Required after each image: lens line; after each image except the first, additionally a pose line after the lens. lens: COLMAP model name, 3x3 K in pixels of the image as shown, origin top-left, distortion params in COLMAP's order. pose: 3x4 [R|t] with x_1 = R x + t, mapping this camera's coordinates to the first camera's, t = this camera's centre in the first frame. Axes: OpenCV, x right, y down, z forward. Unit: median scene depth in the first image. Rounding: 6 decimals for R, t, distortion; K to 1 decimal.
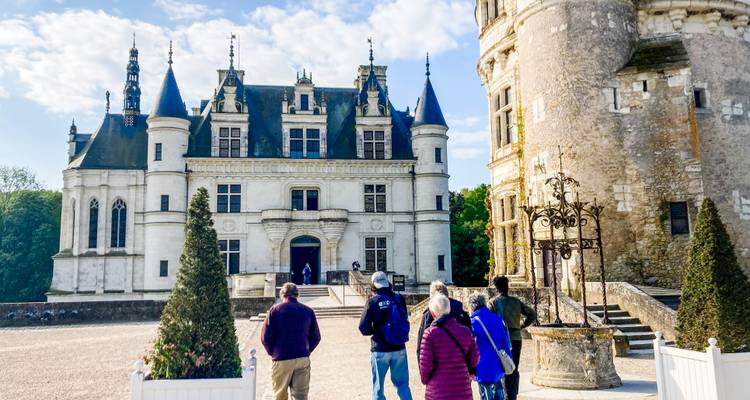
lens RADIAL K [[654.9, 0, 374.5], [0, 654.9, 201.1], [0, 0, 1]] dist [0.011765, -0.000139]
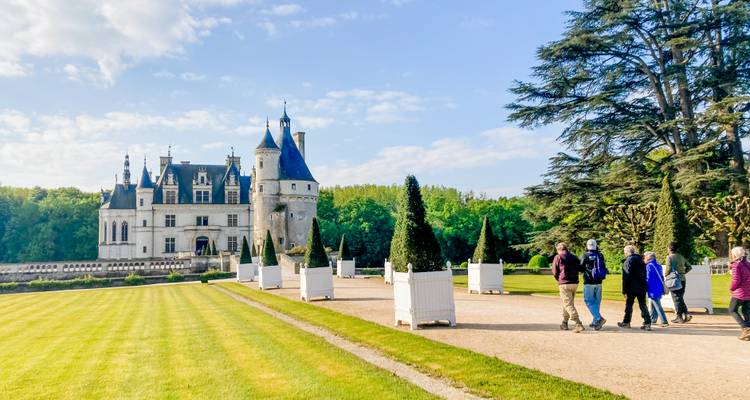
lens RADIAL K [[654.9, 0, 374.4], [0, 654.9, 198.0], [0, 0, 1]] dist [0.011765, -0.000139]
pose [[0.985239, 0.015326, 0.170500, 0.104717], [-0.020287, 0.999419, 0.027391, -0.165921], [-0.169981, -0.030446, 0.984977, -1.477407]]
